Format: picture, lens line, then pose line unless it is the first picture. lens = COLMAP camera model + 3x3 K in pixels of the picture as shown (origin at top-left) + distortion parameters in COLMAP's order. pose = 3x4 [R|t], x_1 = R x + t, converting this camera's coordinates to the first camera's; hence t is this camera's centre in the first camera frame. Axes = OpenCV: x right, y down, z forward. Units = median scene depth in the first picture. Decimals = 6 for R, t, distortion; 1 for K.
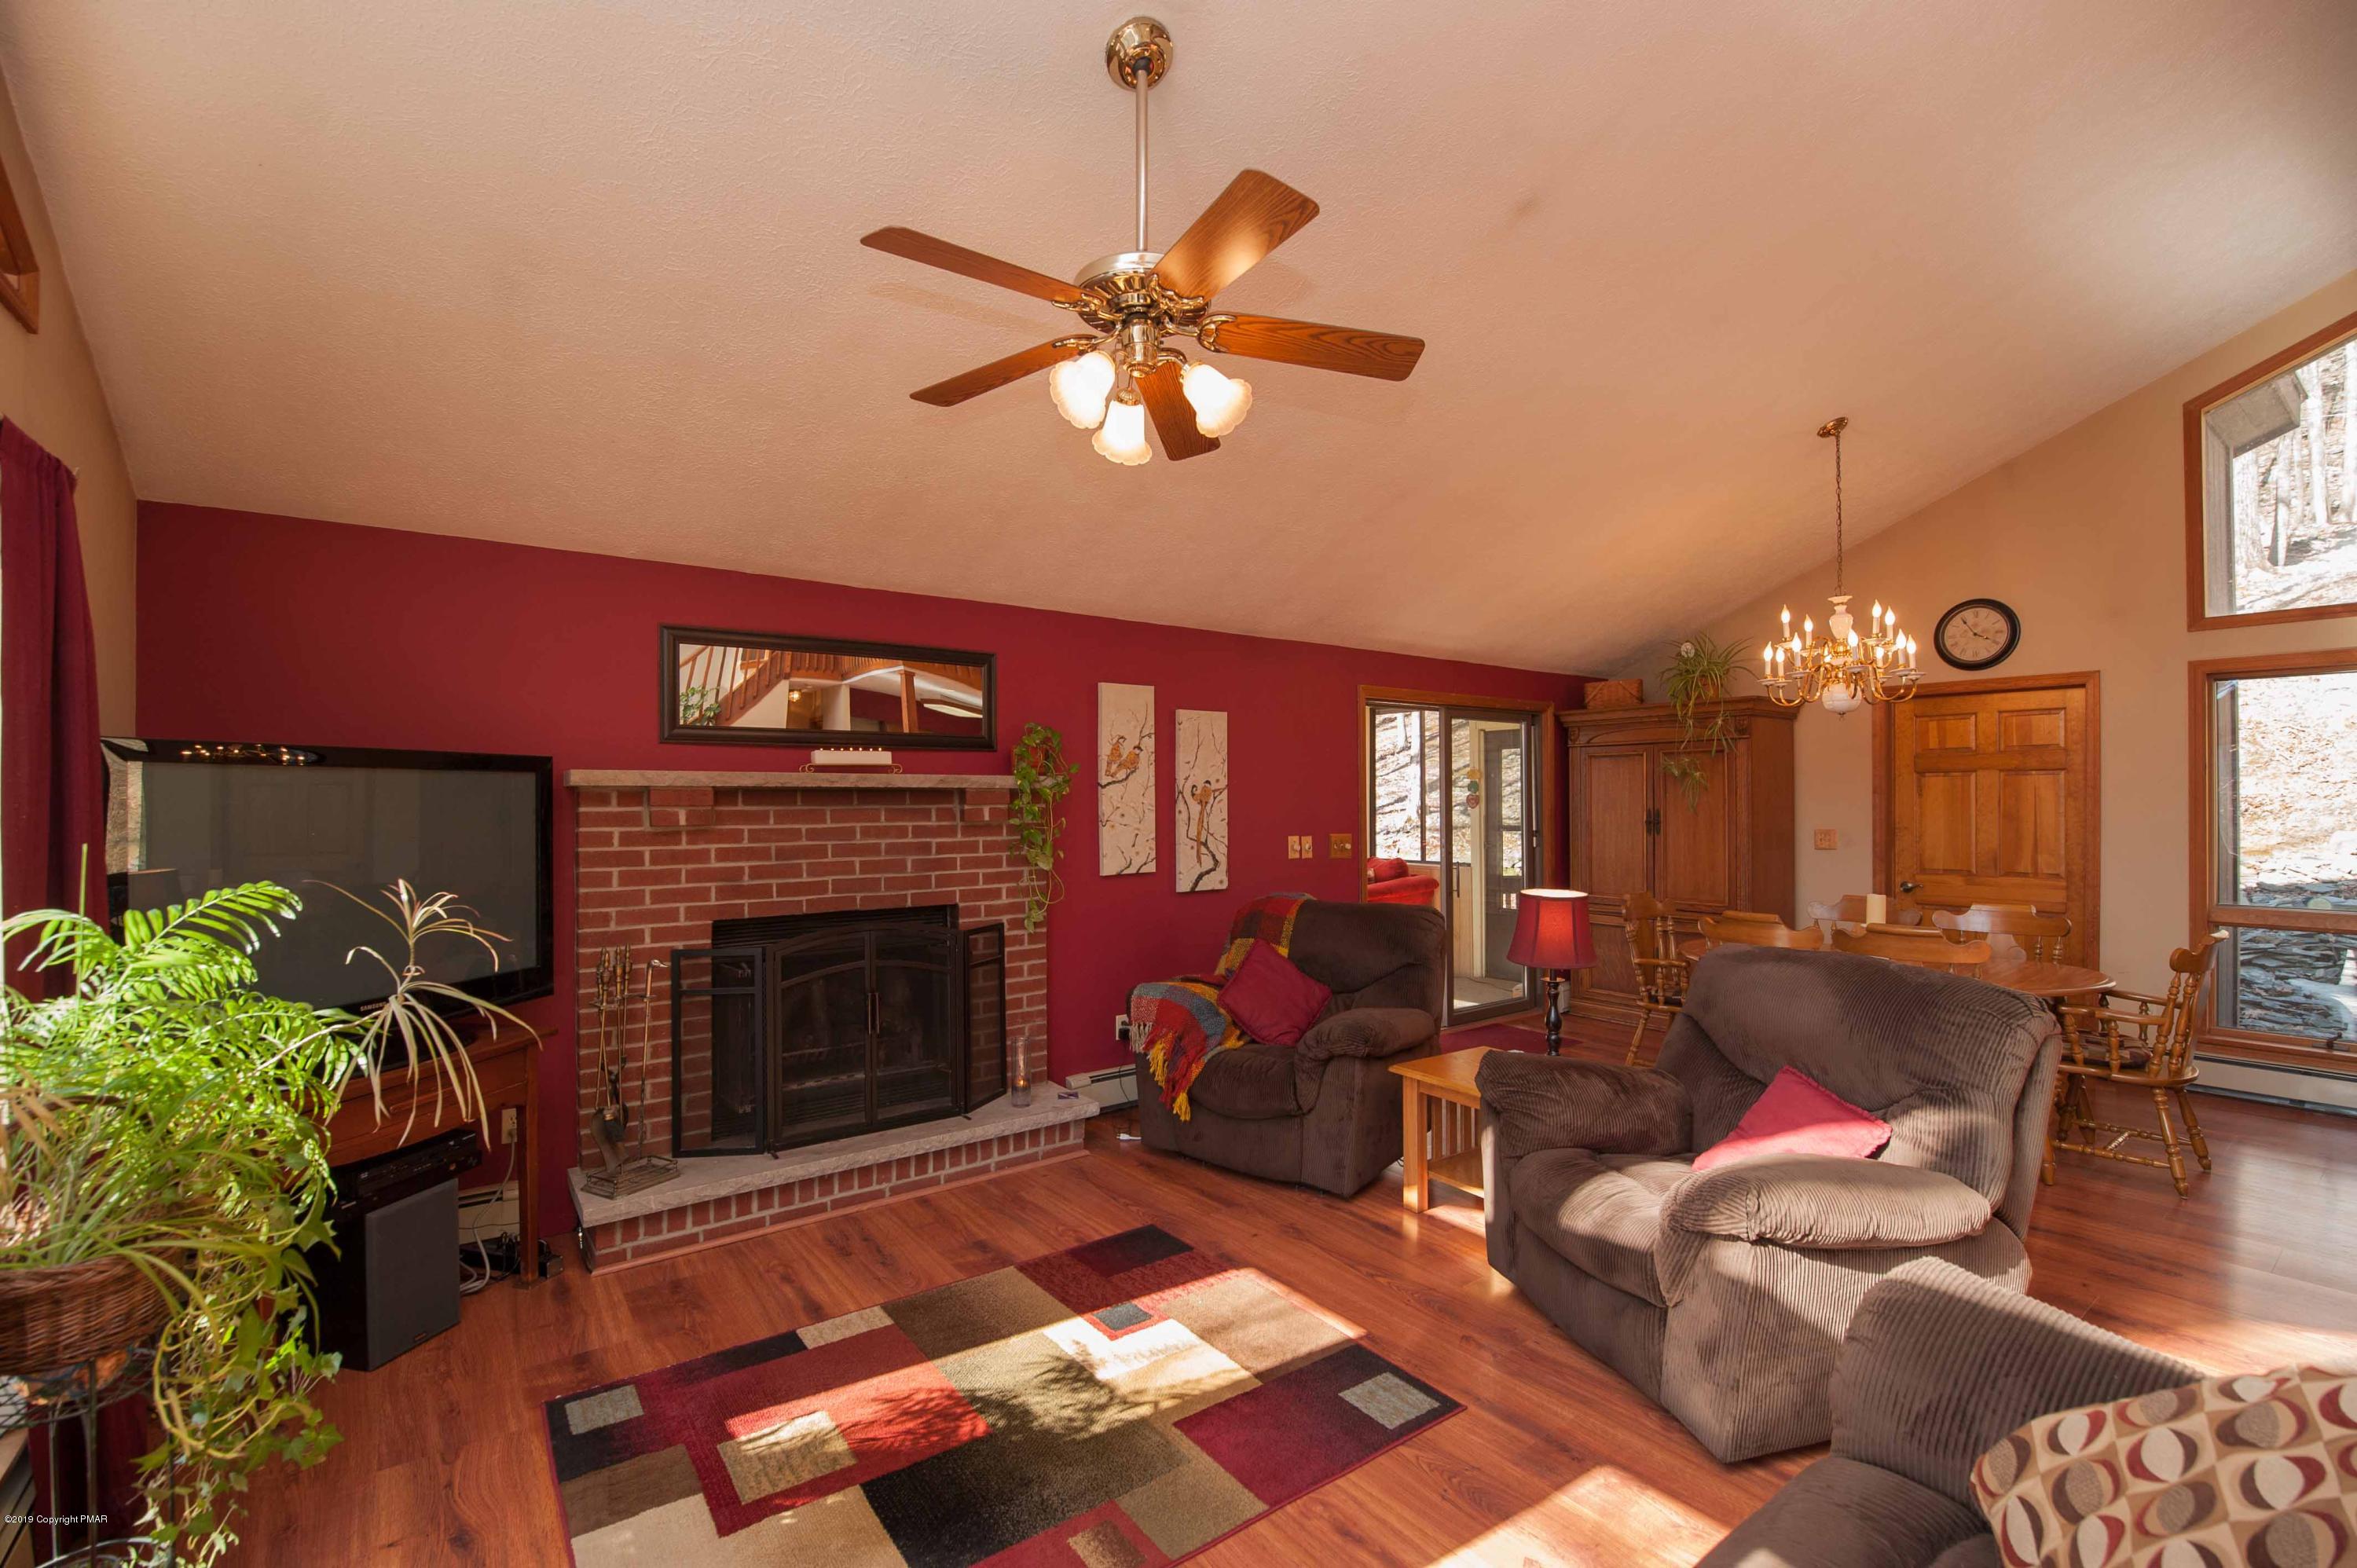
lens RADIAL K [[1020.3, 0, 1181.0], [0, 1020.3, 796.7], [0, 0, 1]] dist [0.000541, -0.010578]
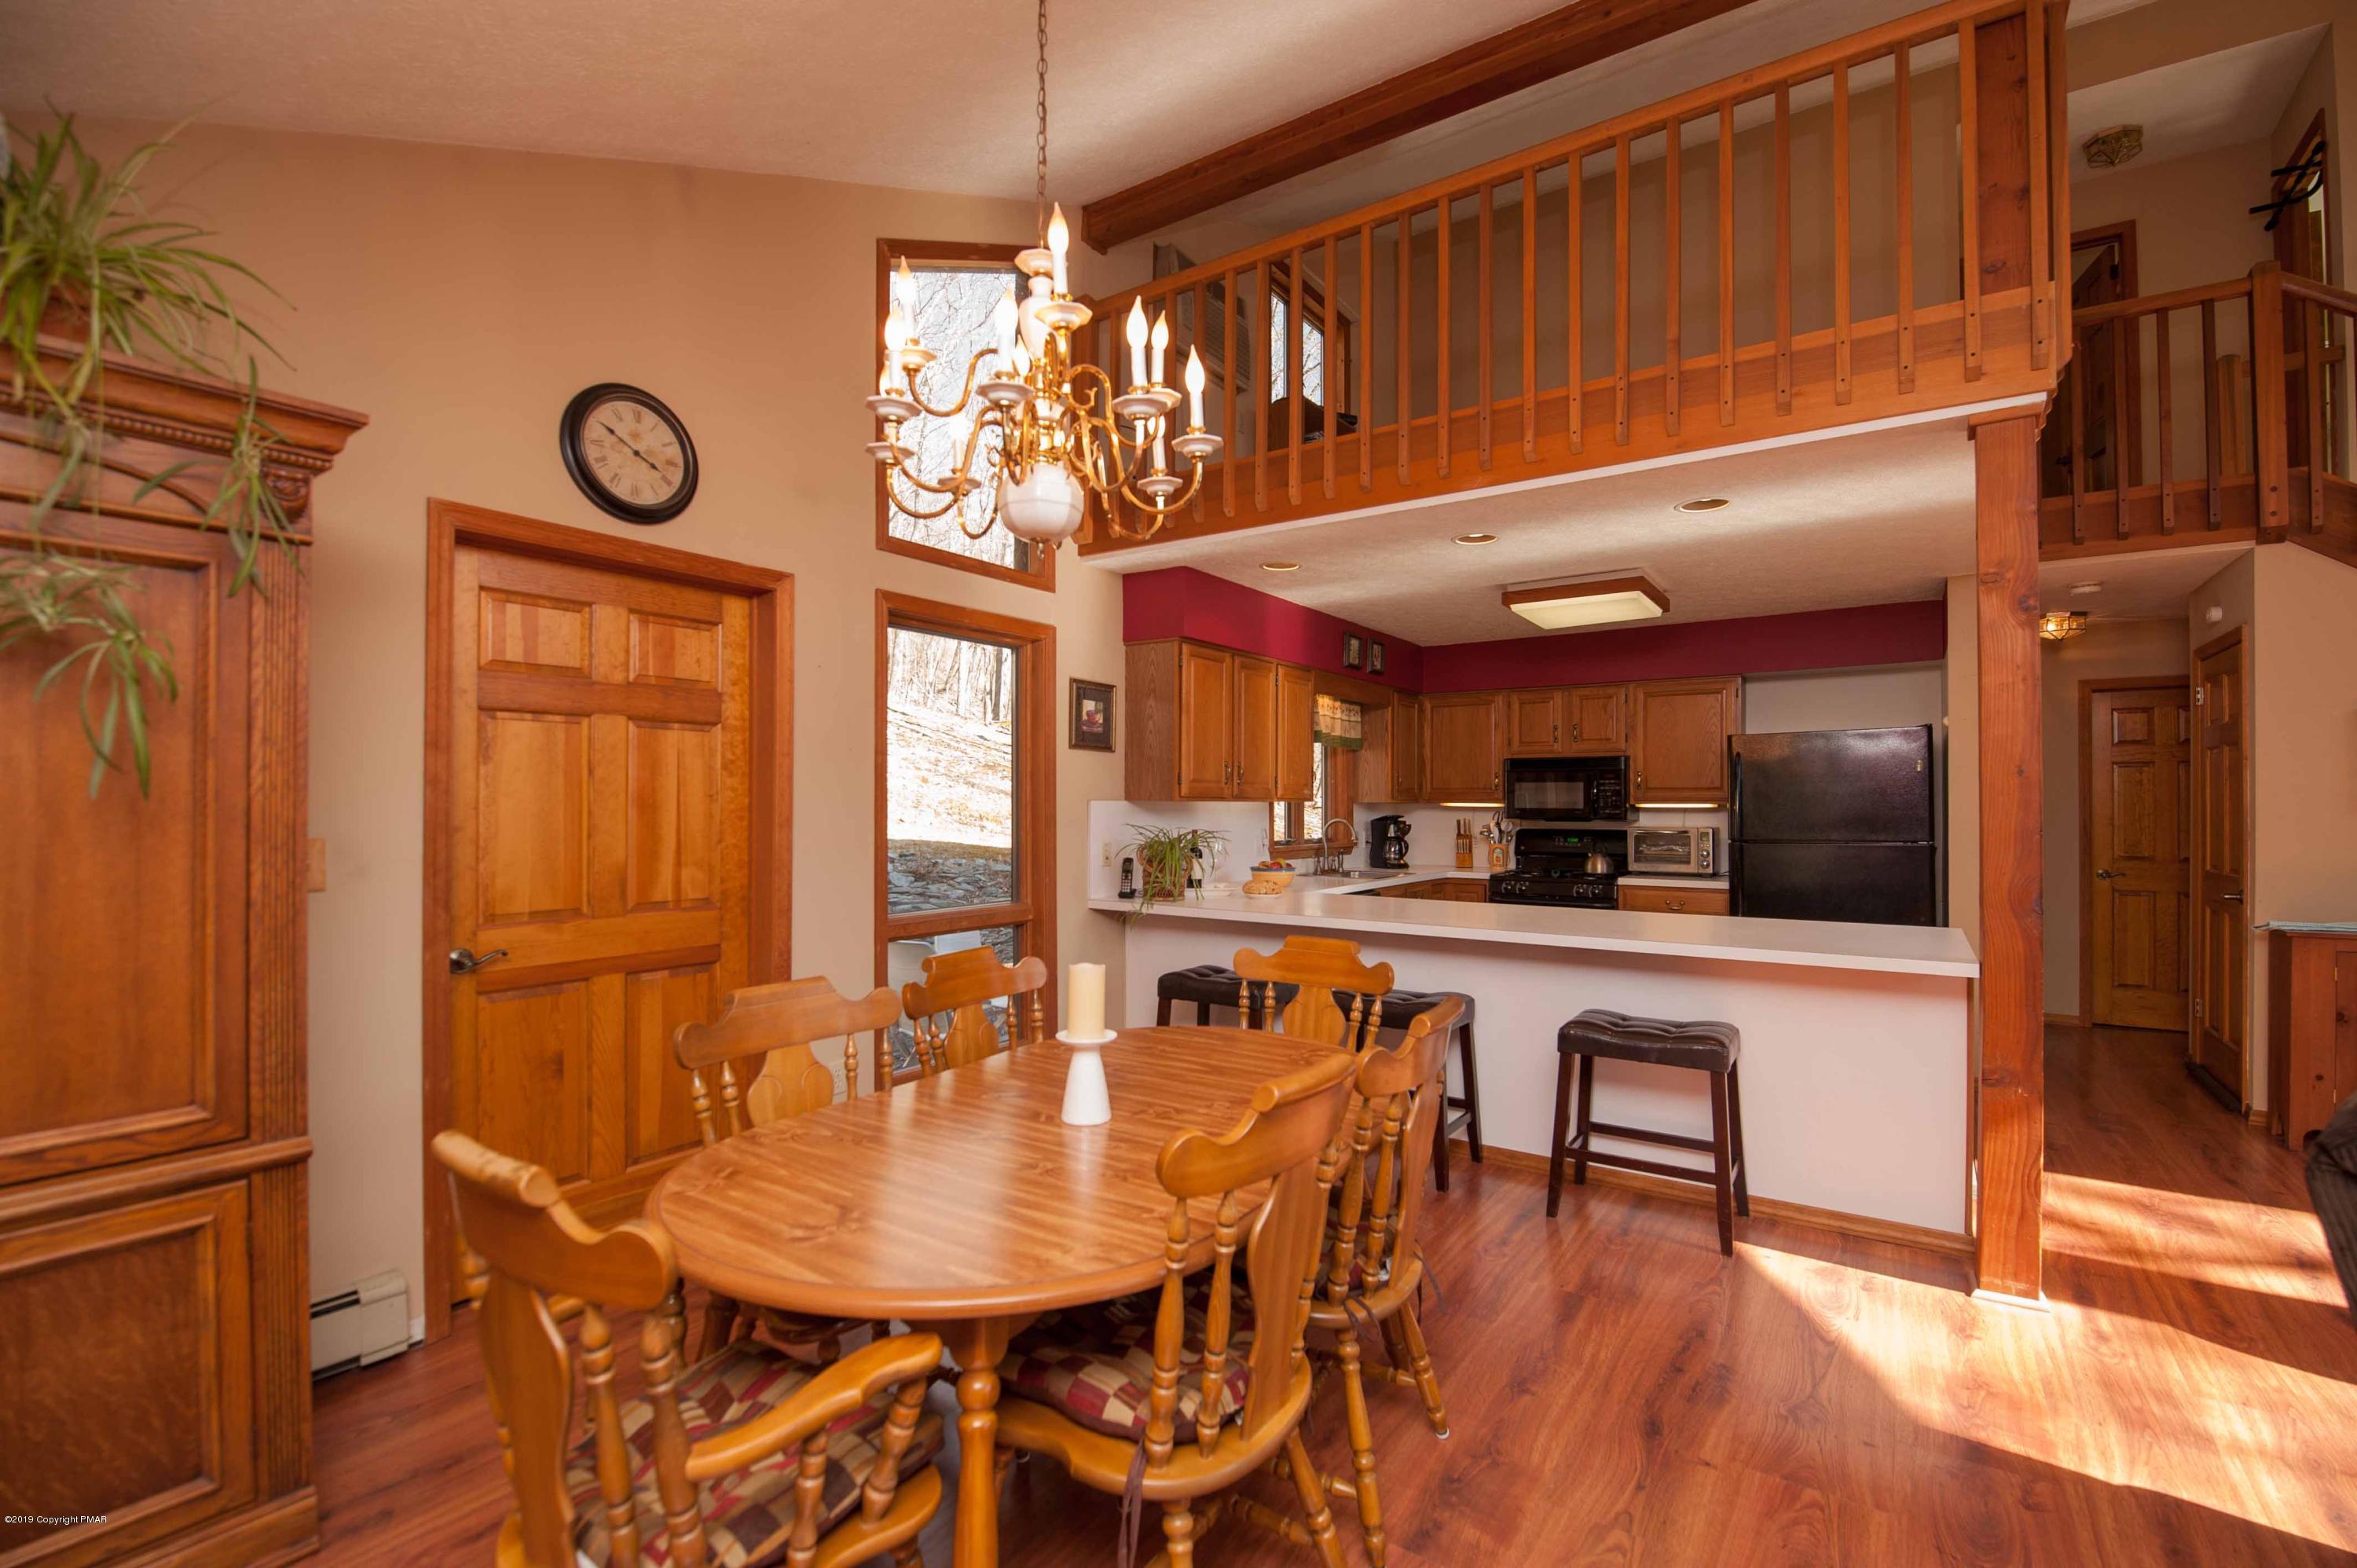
lens RADIAL K [[1027.9, 0, 1204.2], [0, 1027.9, 794.0], [0, 0, 1]] dist [-0.001097, -0.008843]
pose [[-0.324393, 0.017474, 0.945761, 0.248624], [-0.000260, 0.999828, -0.018562, 0.032928], [-0.945922, -0.006267, -0.324332, 1.166571]]
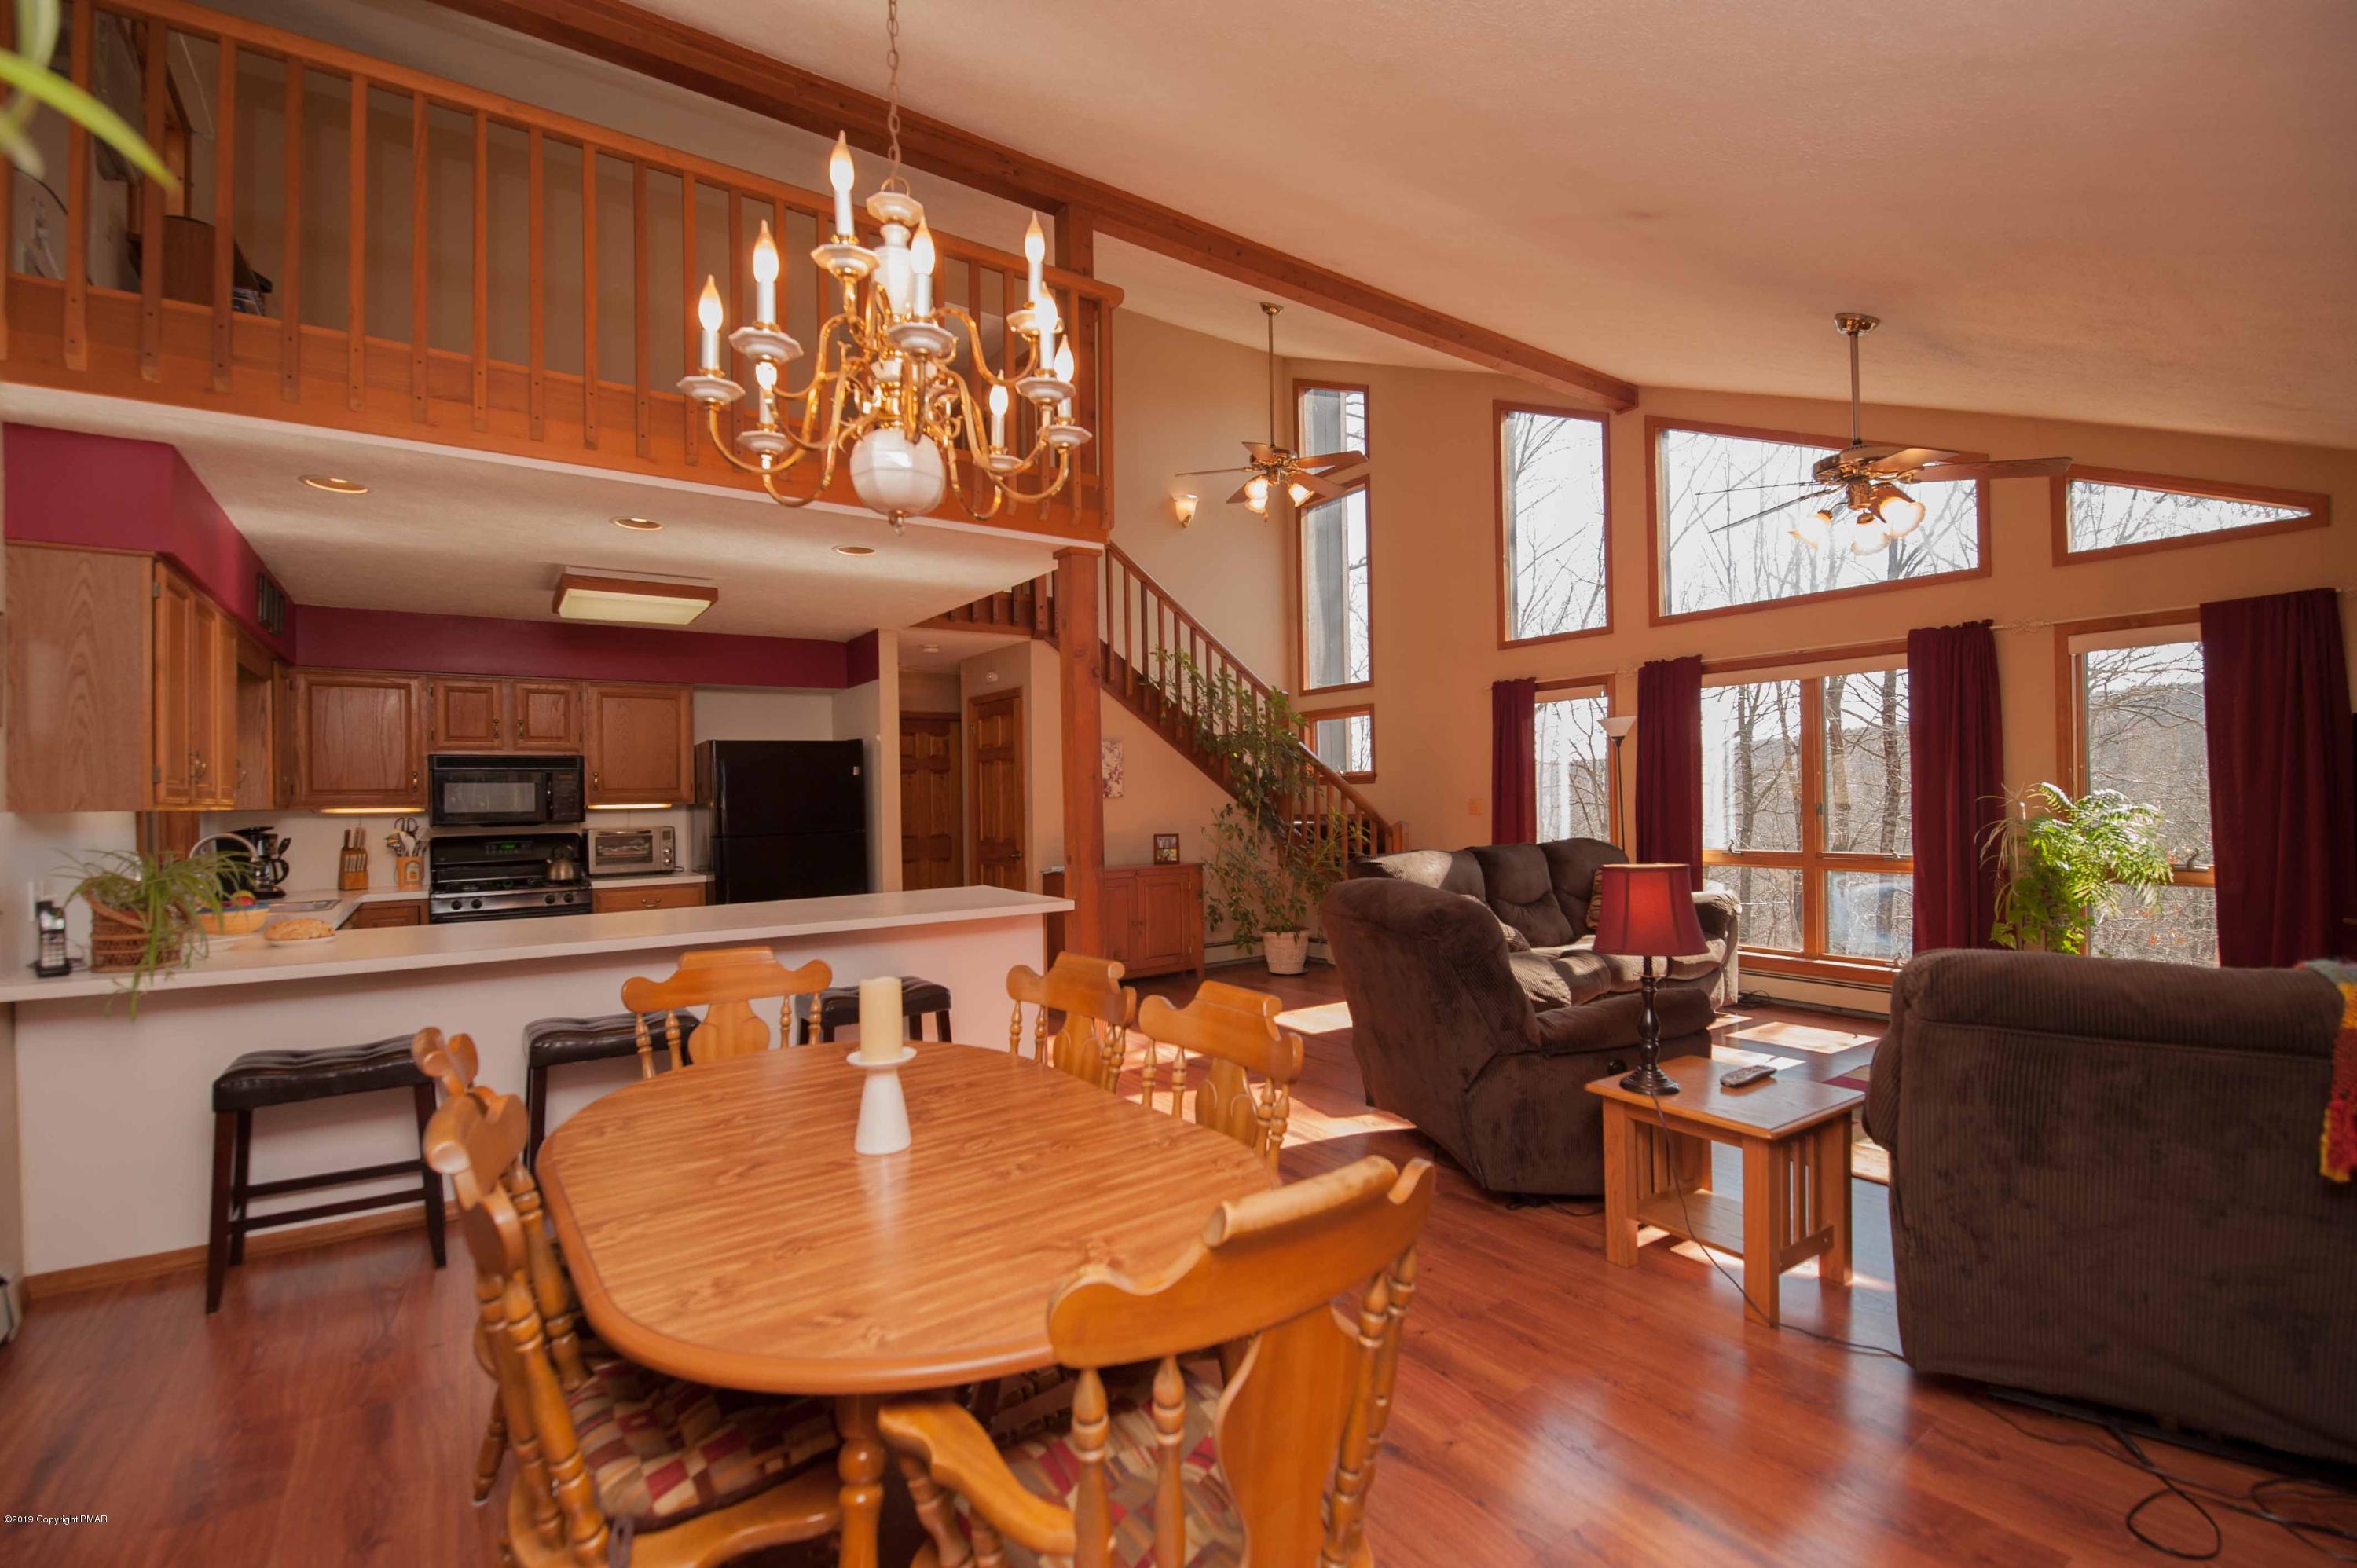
lens RADIAL K [[1022.2, 0, 1164.2], [0, 1022.2, 792.8], [0, 0, 1]] dist [-0.000751, -0.011074]
pose [[-0.999283, 0.027280, 0.026263, 0.605043], [0.027192, 0.999623, -0.003710, 0.028924], [-0.026355, -0.002993, -0.999648, 1.515608]]
